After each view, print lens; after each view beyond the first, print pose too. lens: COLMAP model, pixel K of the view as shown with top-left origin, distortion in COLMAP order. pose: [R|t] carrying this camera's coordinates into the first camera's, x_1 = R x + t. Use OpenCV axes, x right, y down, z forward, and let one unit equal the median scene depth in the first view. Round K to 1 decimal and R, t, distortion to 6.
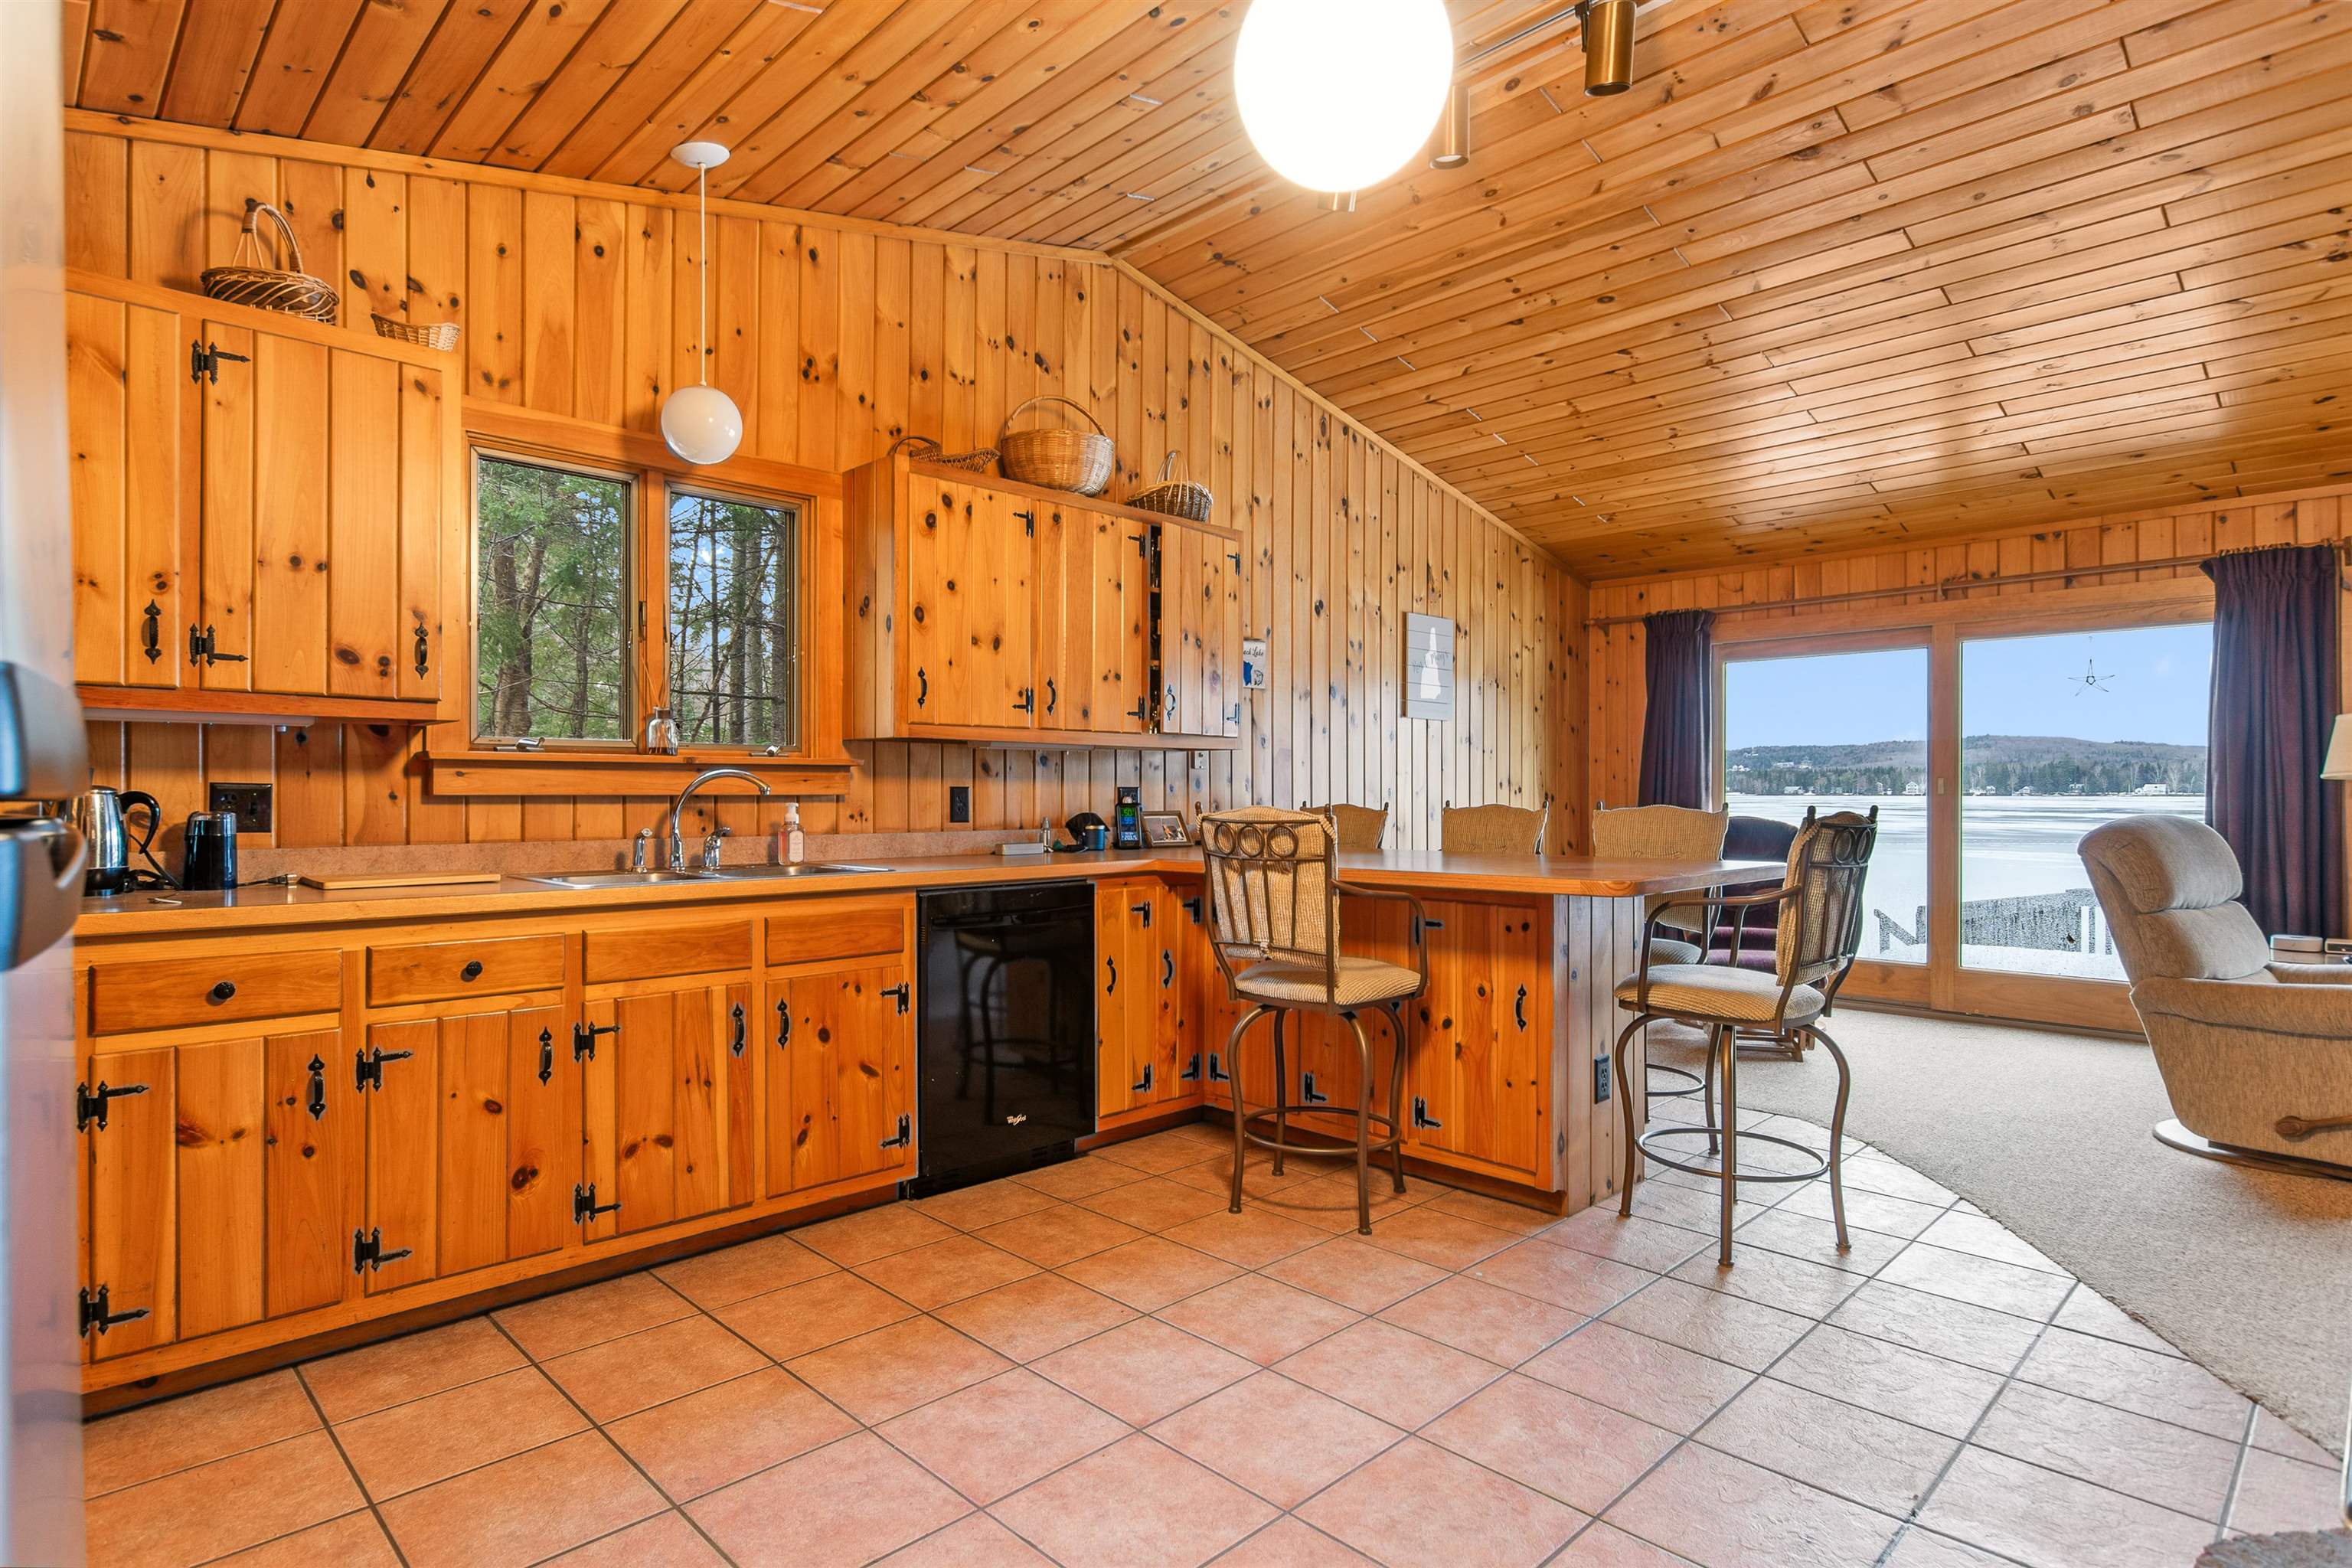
lens RADIAL K [[1210.8, 0, 1165.3], [0, 1210.8, 784.3], [0, 0, 1]] dist [0.004171, -0.000193]
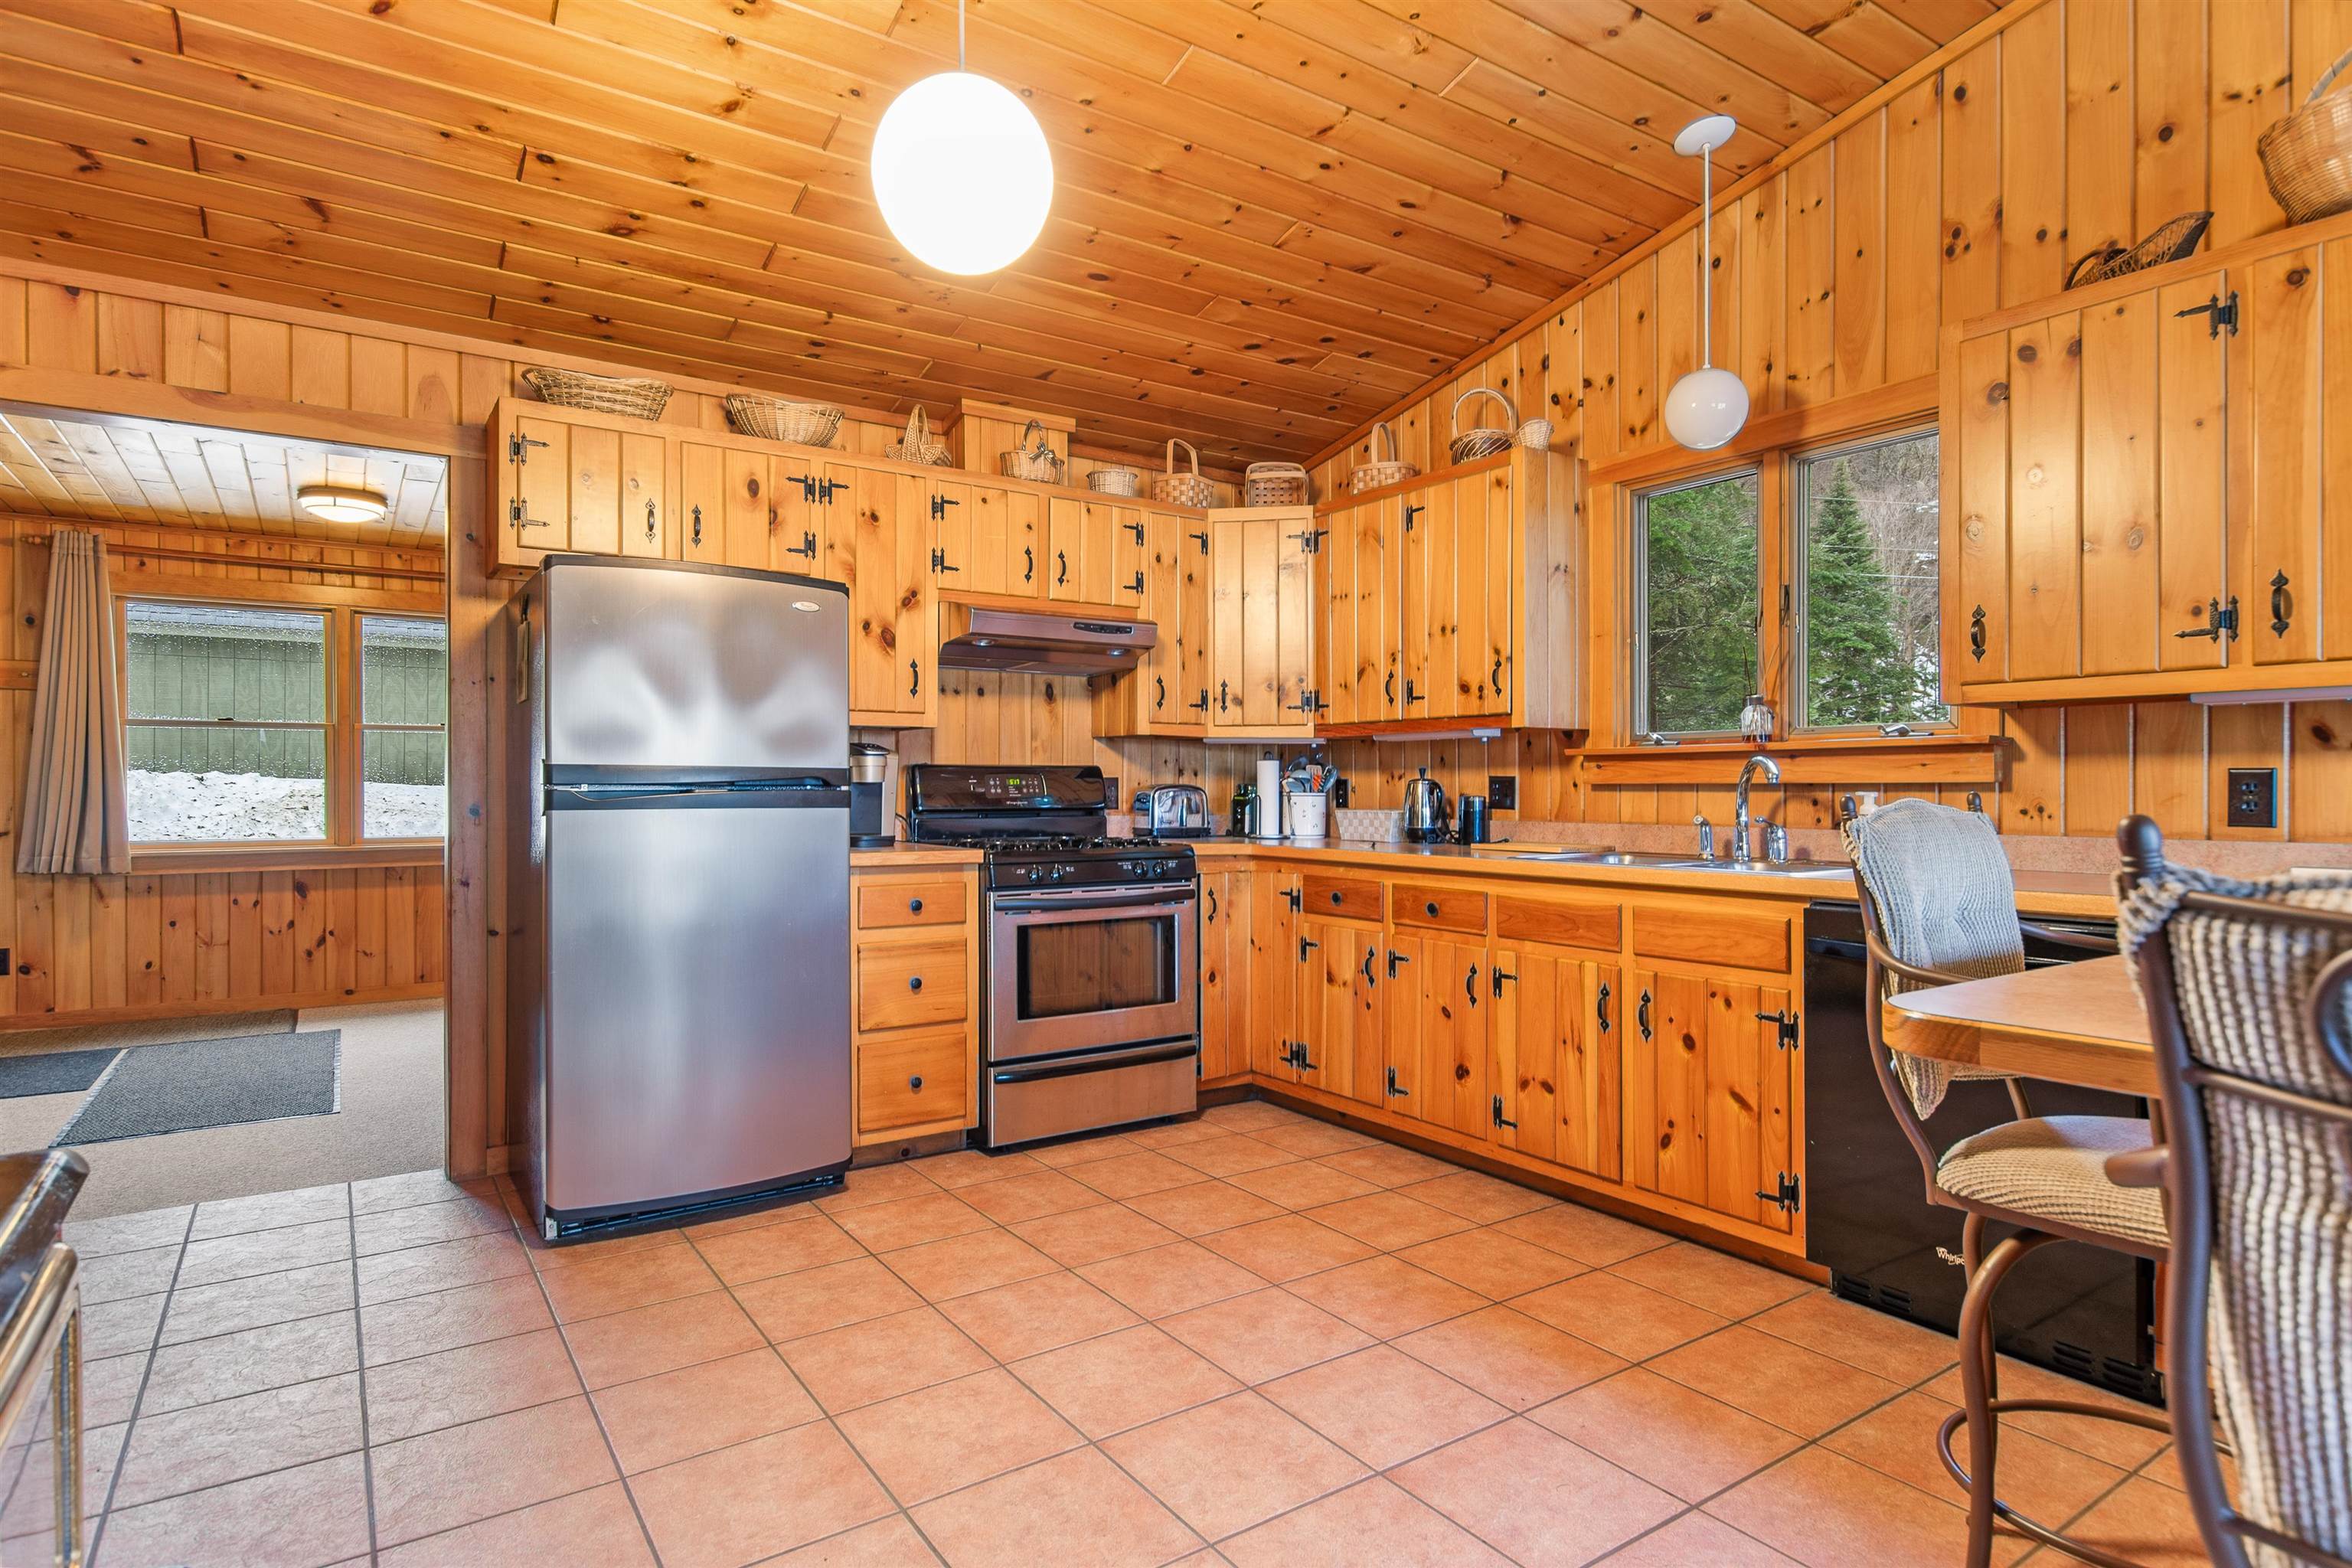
lens RADIAL K [[1241.8, 0, 1164.9], [0, 1241.8, 783.9], [0, 0, 1]] dist [0.009892, -0.007414]
pose [[-0.176556, -0.002886, -0.984286, 0.757168], [0.008998, 0.999949, -0.004545, 0.010942], [0.984250, -0.009659, -0.176521, 0.808809]]
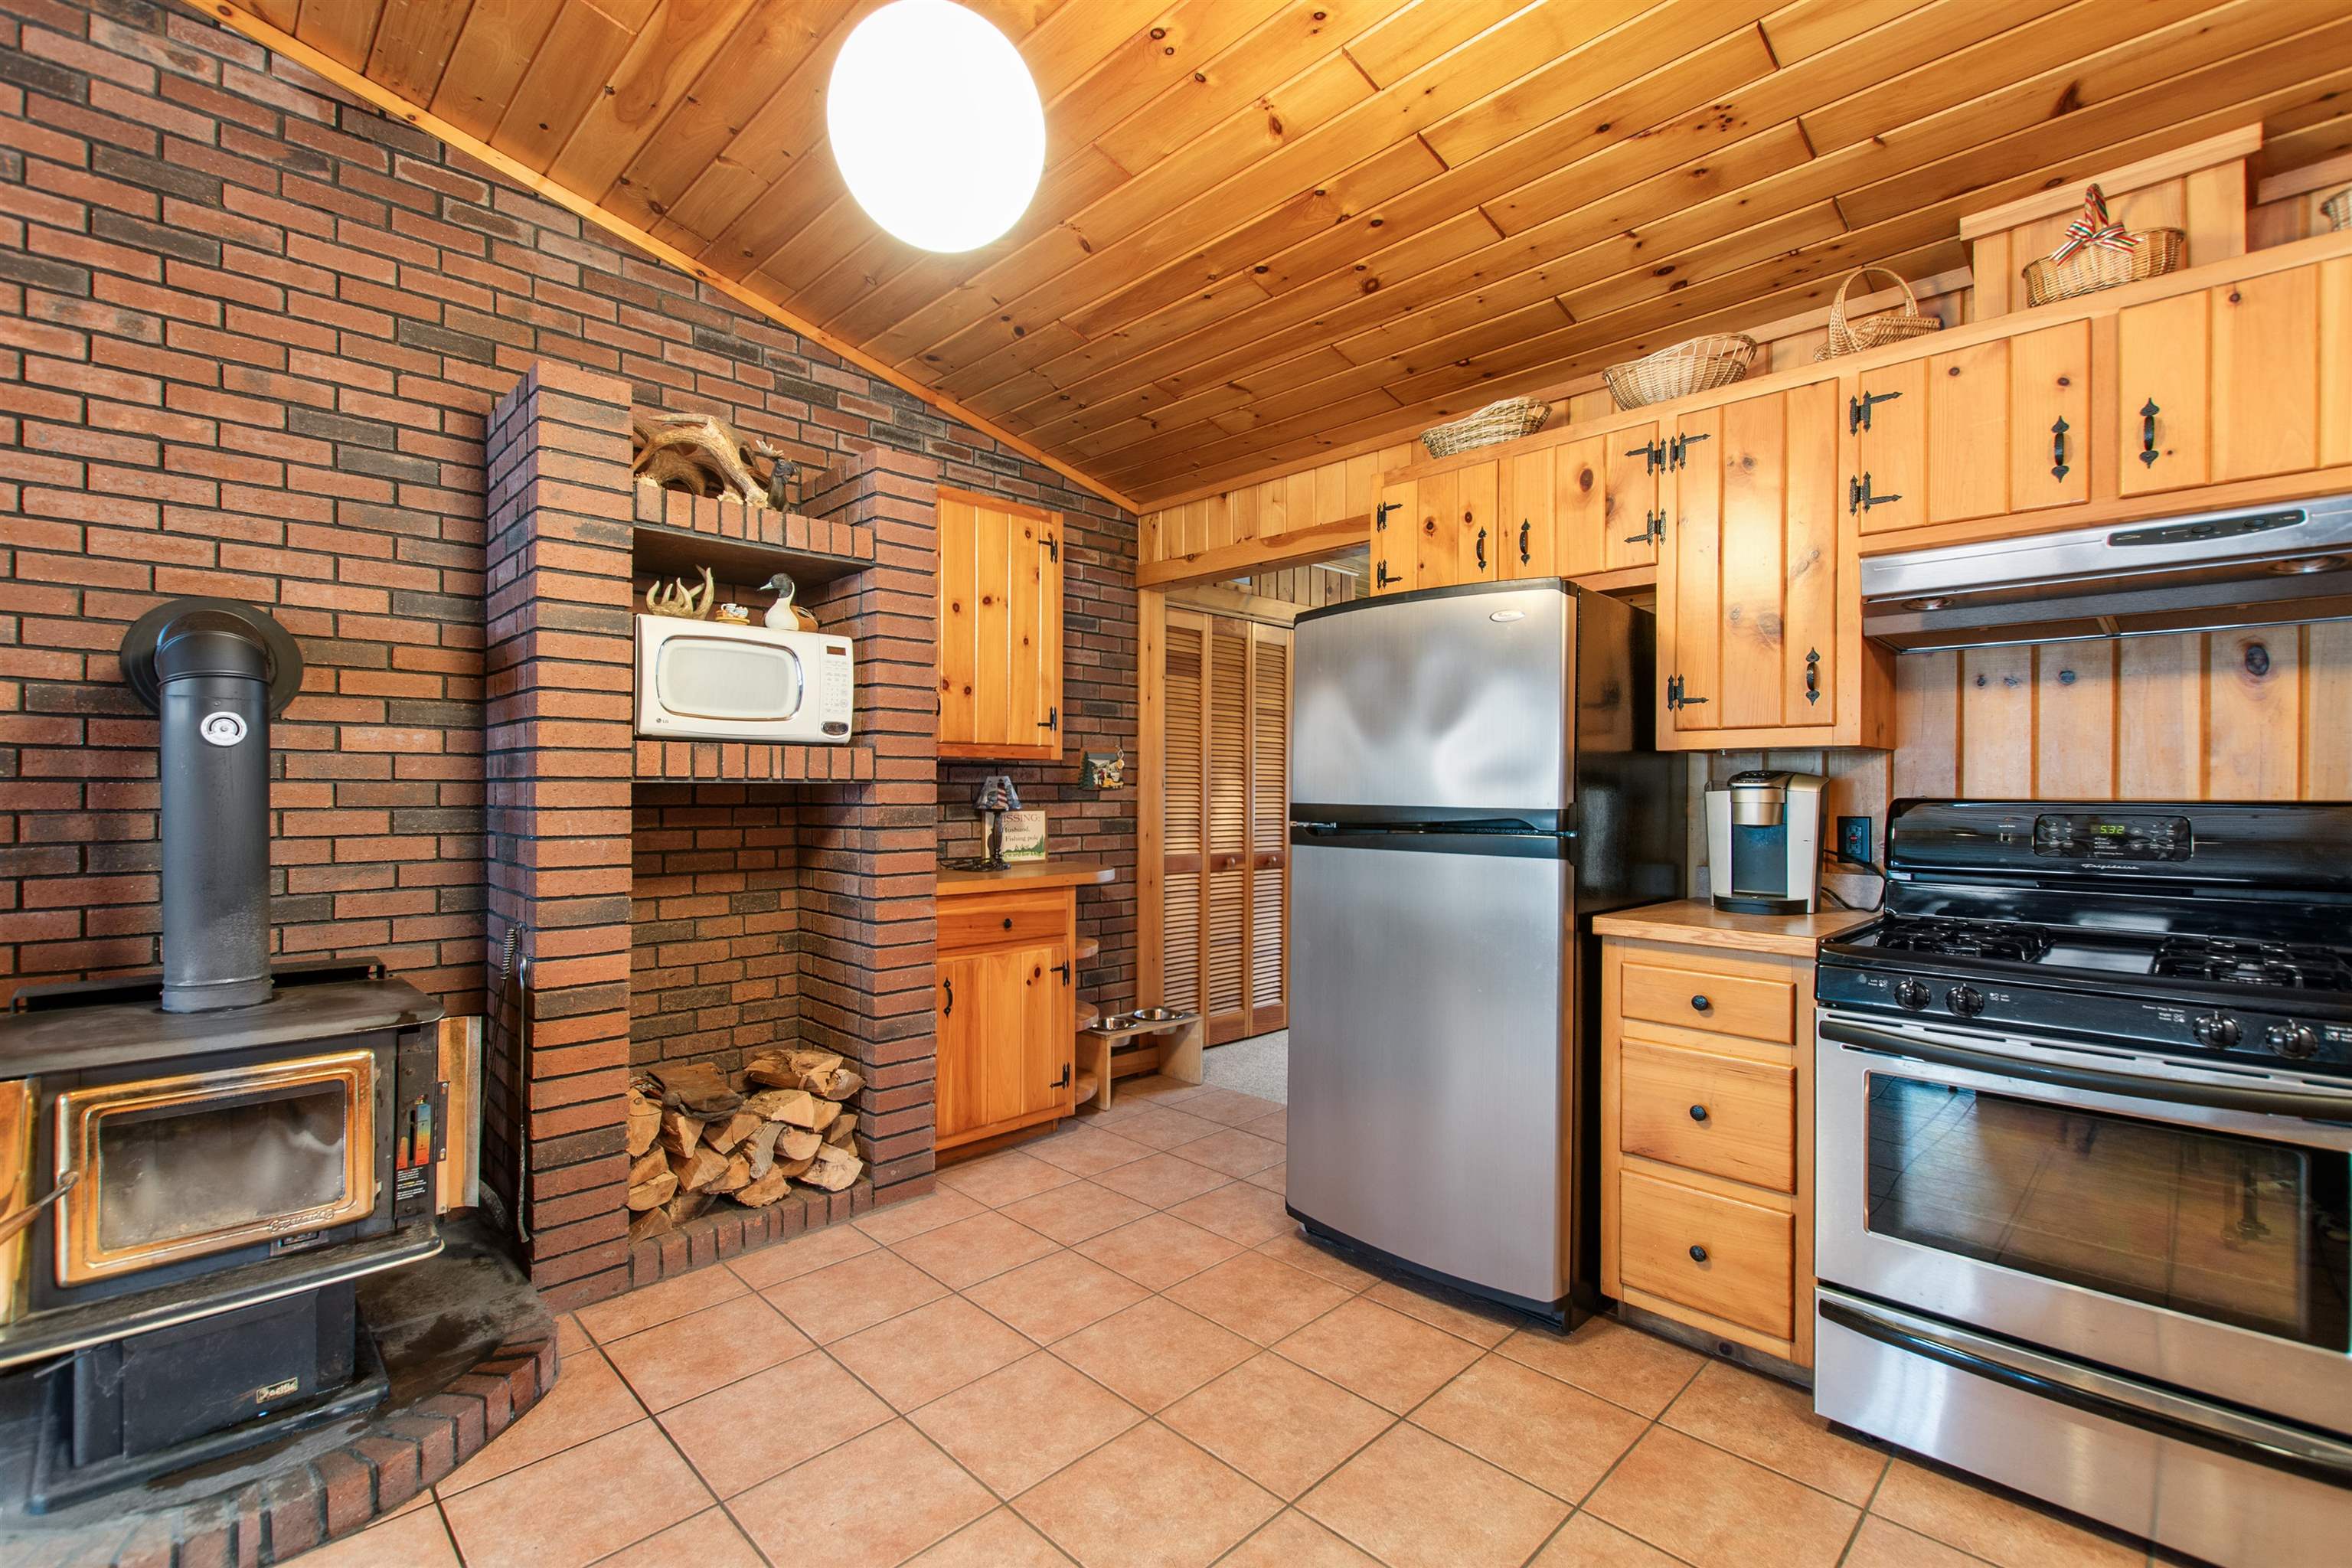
lens RADIAL K [[1022.6, 0, 1176.0], [0, 1022.6, 784.0], [0, 0, 1]] dist [0.001882, -0.000940]
pose [[-0.999966, -0.006008, -0.005692, -0.029102], [-0.005934, 0.999900, -0.012846, -0.018020], [0.005769, -0.012812, -0.999901, 1.062514]]
